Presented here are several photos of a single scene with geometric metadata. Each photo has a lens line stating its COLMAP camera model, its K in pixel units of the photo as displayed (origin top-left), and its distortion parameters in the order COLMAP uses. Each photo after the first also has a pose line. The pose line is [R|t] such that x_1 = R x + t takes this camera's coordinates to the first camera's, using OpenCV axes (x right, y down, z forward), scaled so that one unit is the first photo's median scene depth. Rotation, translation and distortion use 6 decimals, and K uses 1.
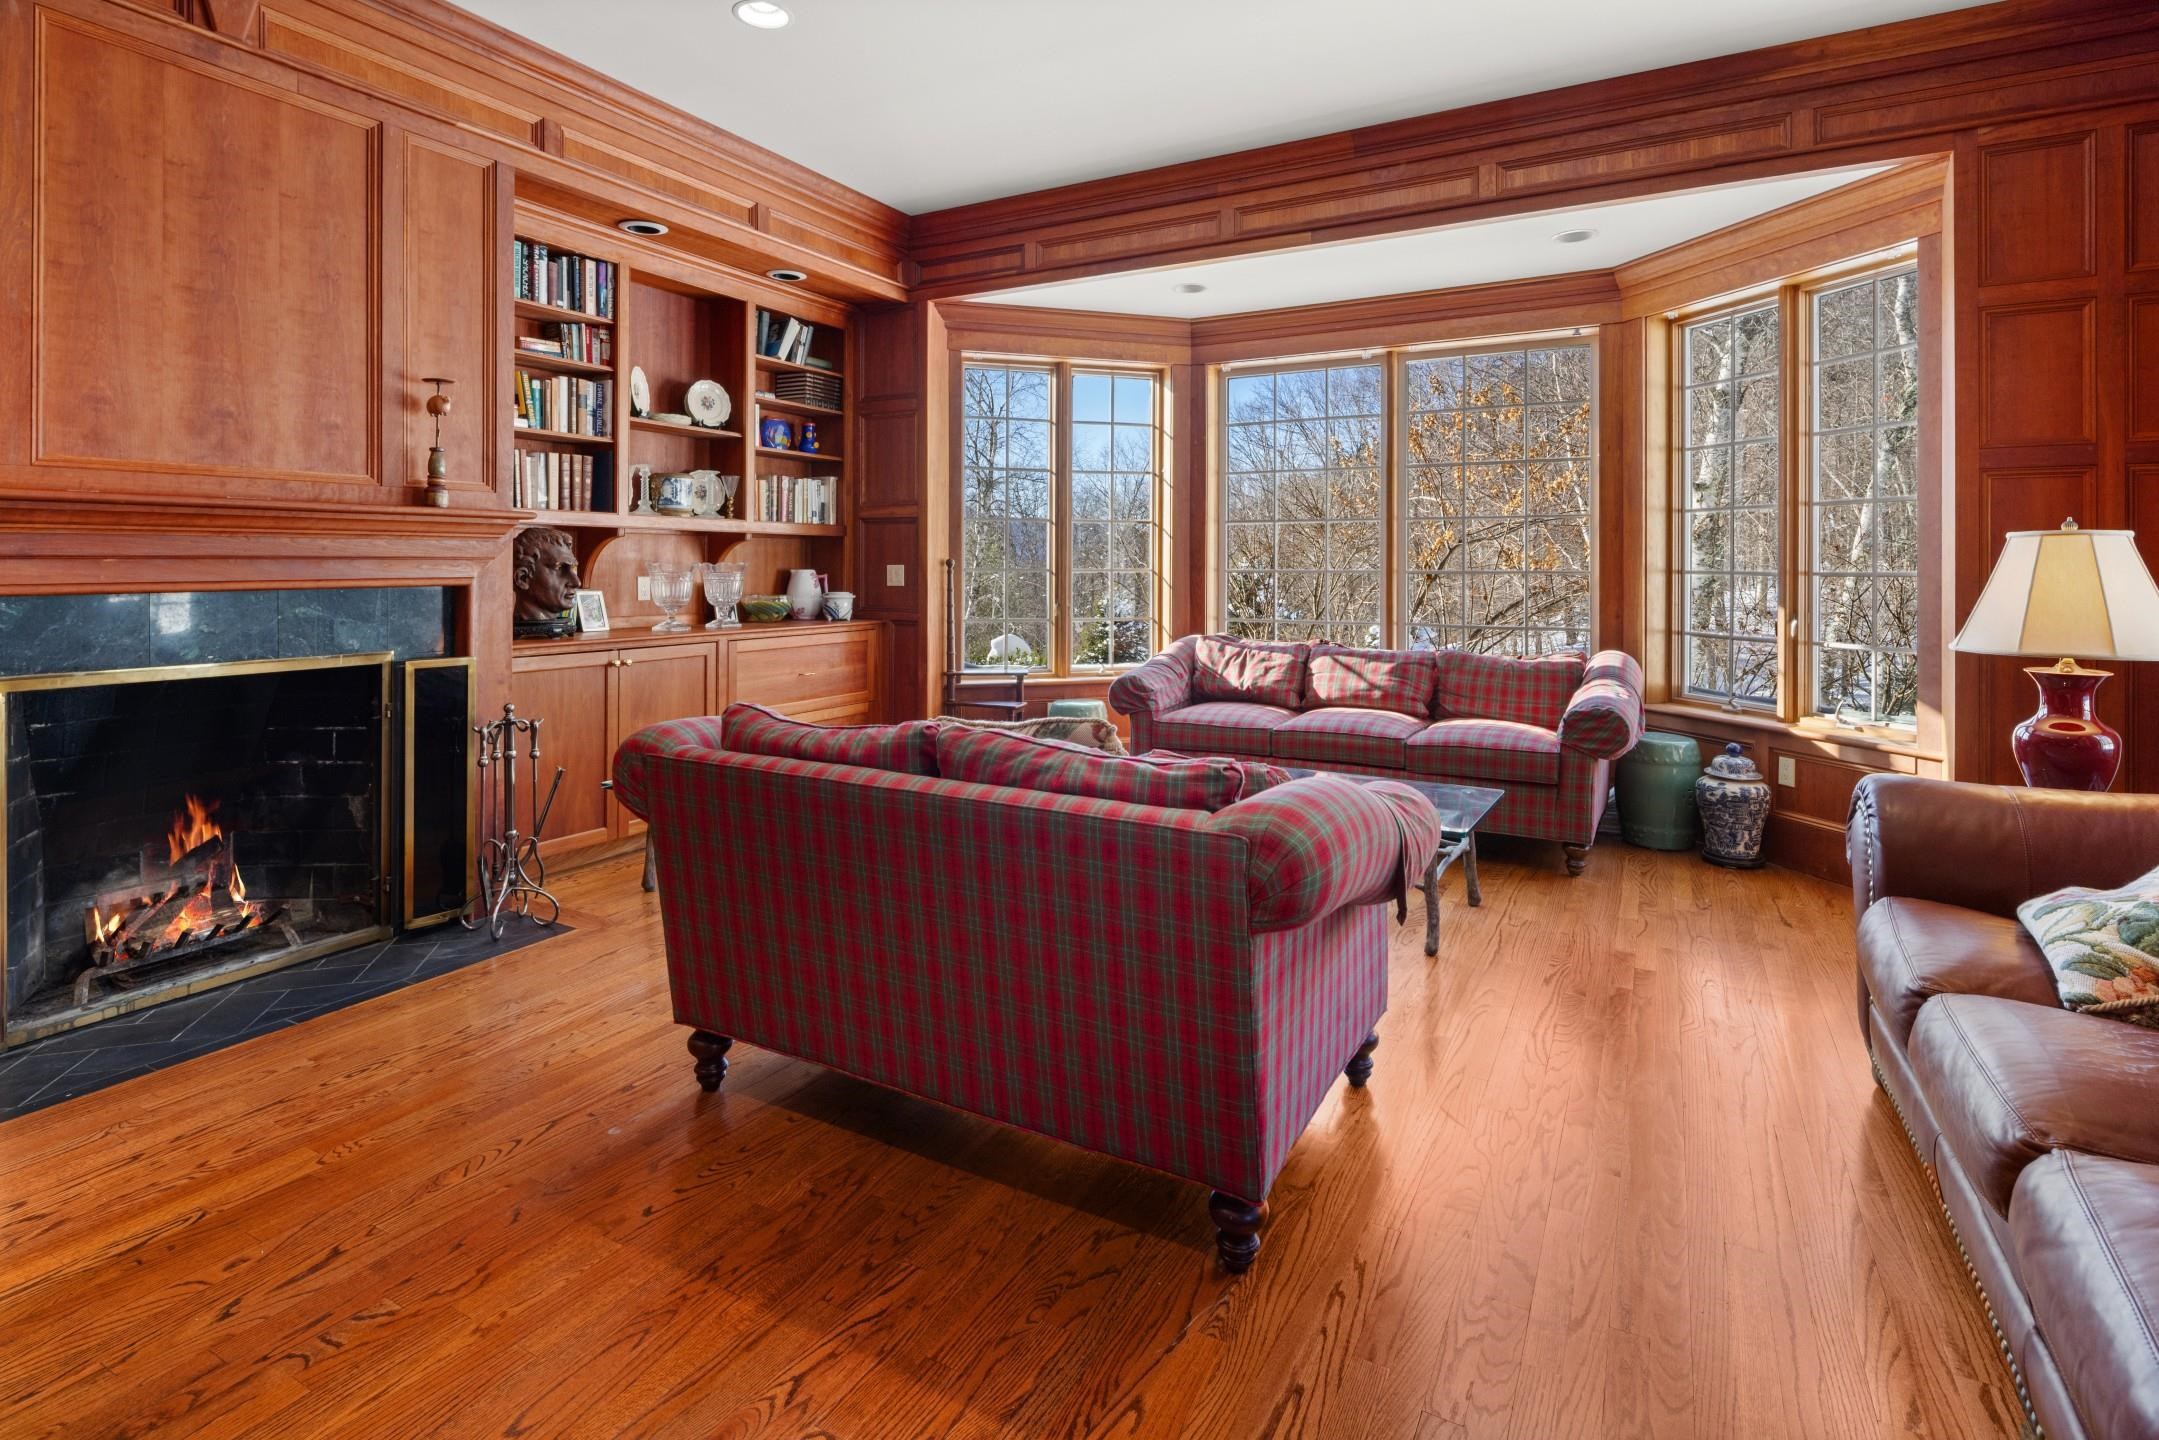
lens RADIAL K [[1058.2, 0, 1077.8], [0, 1058.2, 562.8], [0, 0, 1]] dist [0.001478, 0.000139]
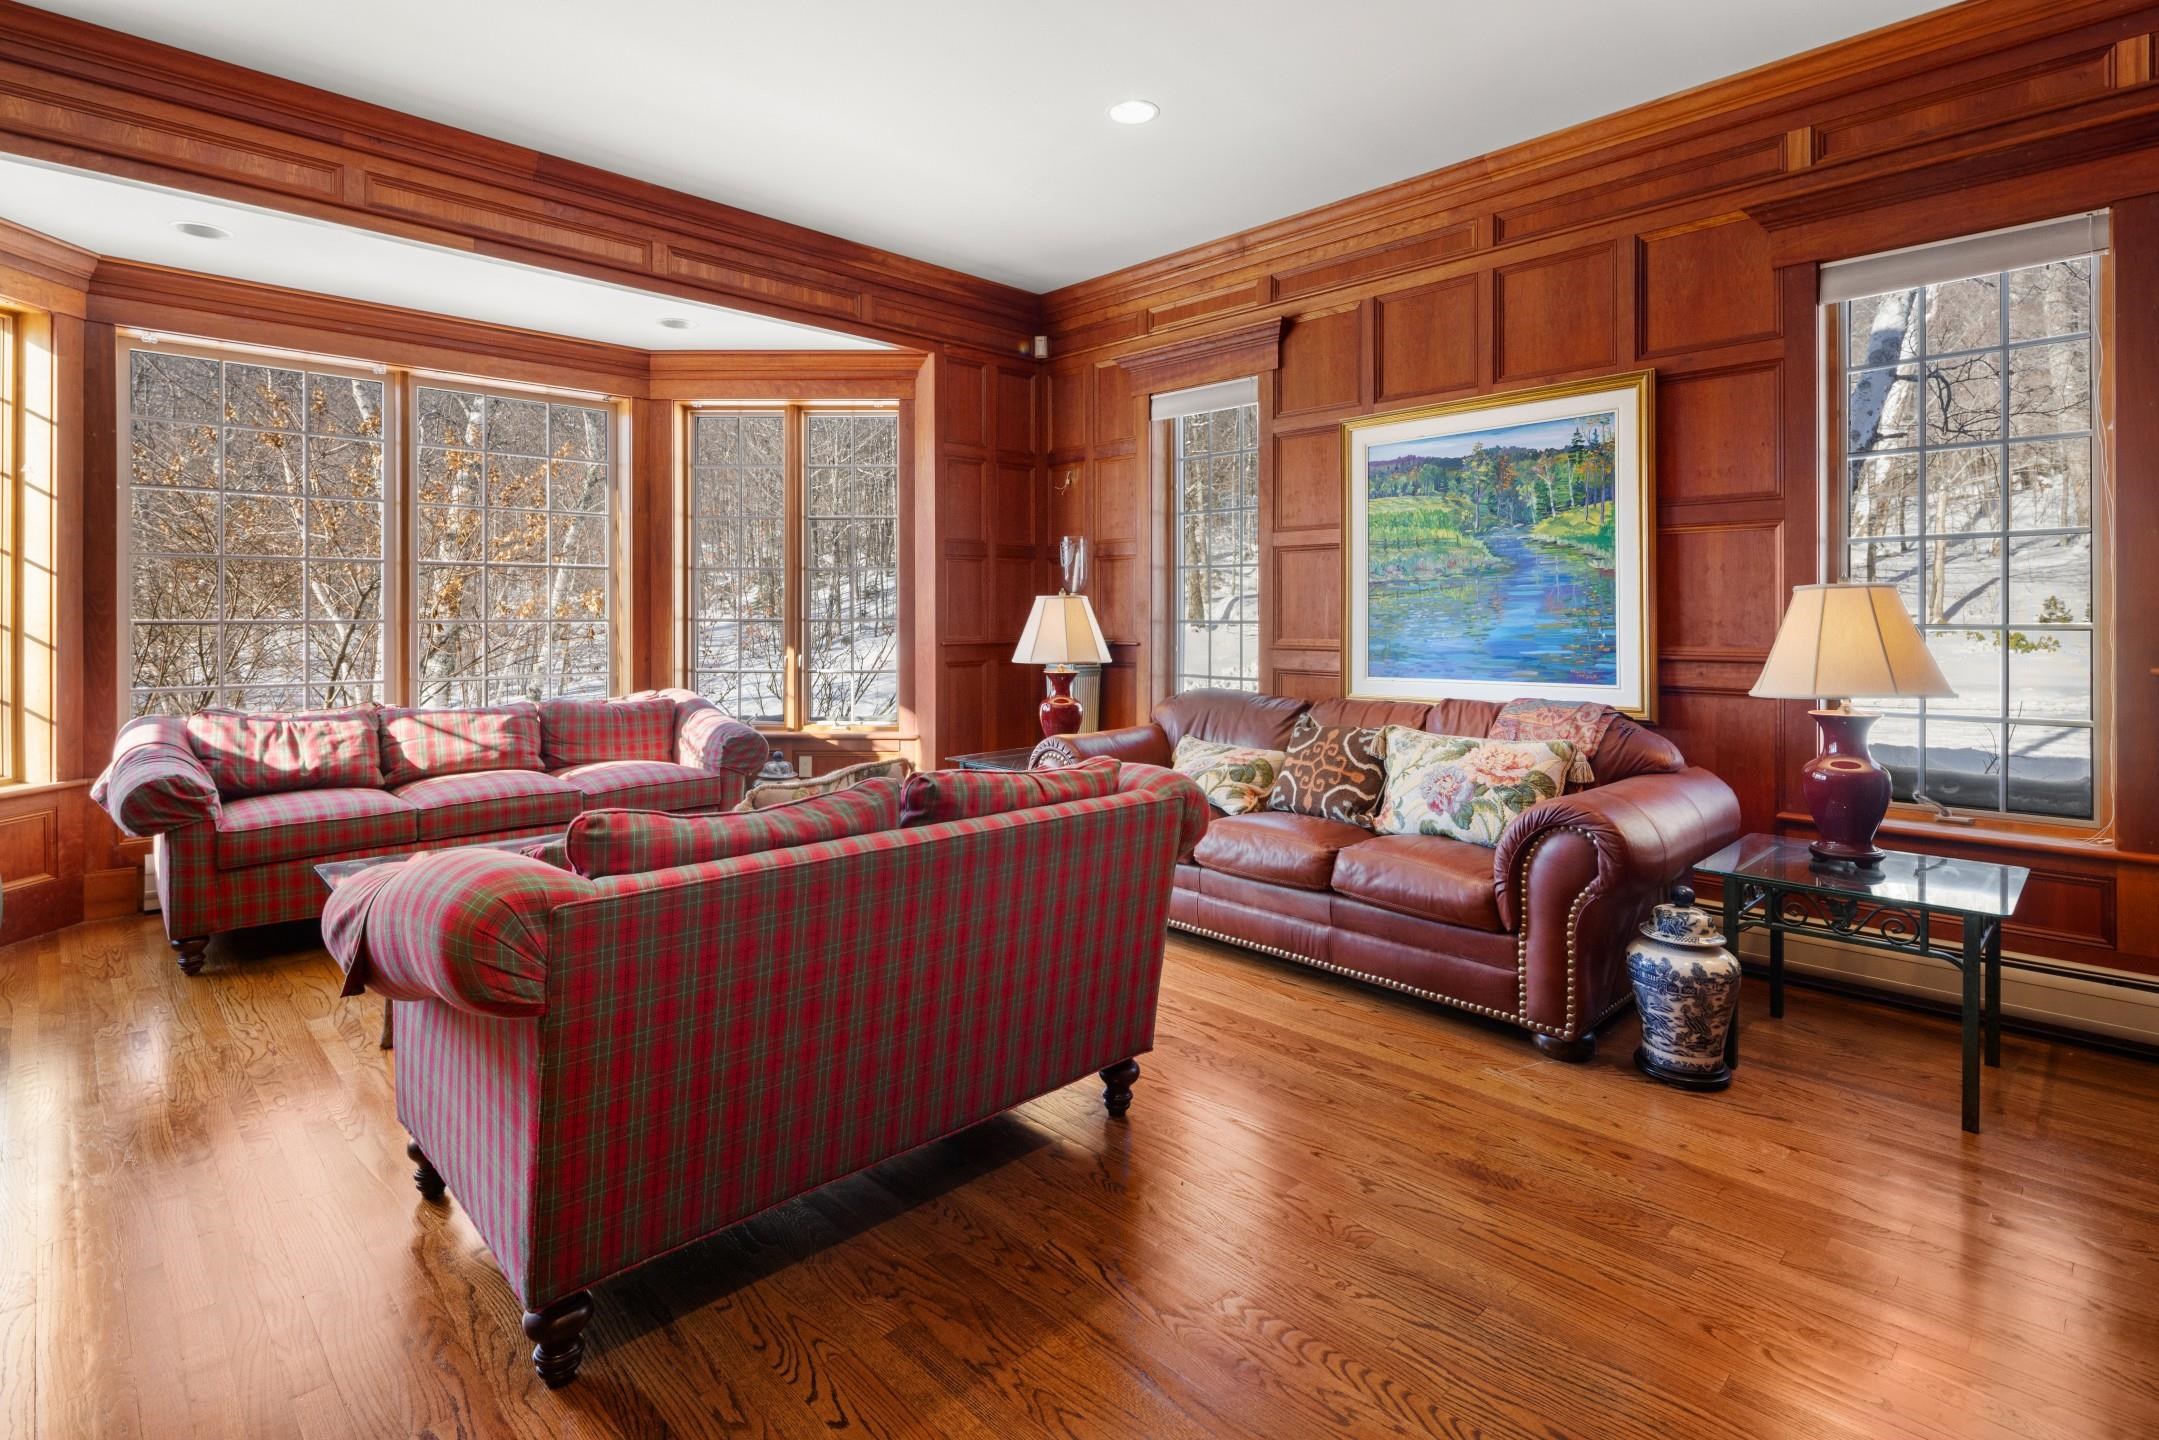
lens RADIAL K [[1058.8, 0, 1078.5], [0, 1058.8, 614.4], [0, 0, 1]] dist [0.001037, 0.000118]
pose [[0.287206, -0.002090, 0.957867, -0.478105], [-0.002129, 0.999994, 0.002821, -0.001512], [-0.957867, -0.002849, 0.287199, 0.254608]]
